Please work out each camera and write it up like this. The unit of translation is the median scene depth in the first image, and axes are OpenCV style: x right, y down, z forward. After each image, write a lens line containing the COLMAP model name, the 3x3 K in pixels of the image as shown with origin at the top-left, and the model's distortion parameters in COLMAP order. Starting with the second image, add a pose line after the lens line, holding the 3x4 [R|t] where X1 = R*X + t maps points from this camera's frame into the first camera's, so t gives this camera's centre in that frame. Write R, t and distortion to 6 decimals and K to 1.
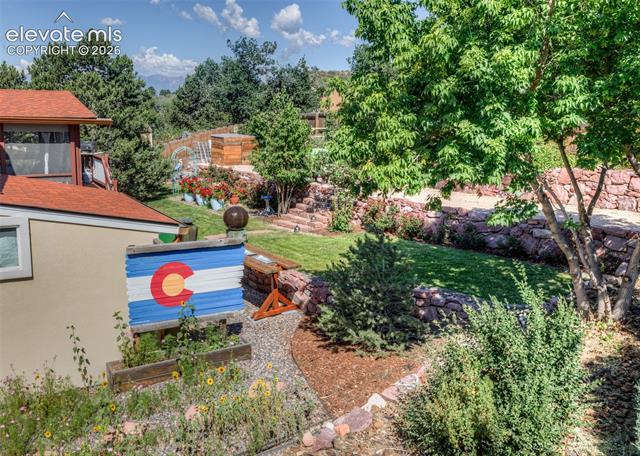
lens RADIAL K [[560.0, 0, 319.8], [0, 560.0, 226.6], [0, 0, 1]] dist [-0.002677, 0.004608]
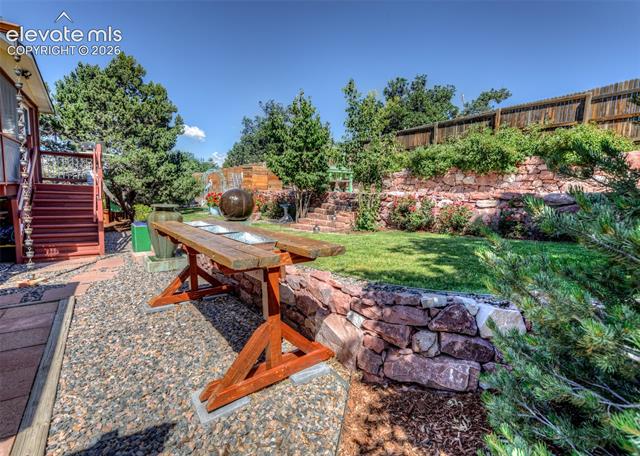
lens RADIAL K [[330.4, 0, 348.8], [0, 330.4, 238.2], [0, 0, 1]] dist [-0.001704, -0.000807]
pose [[0.997303, 0.002393, 0.073359, -0.026017], [0.001136, 0.998845, -0.048027, 0.040757], [-0.073390, 0.047981, 0.996148, 0.437472]]
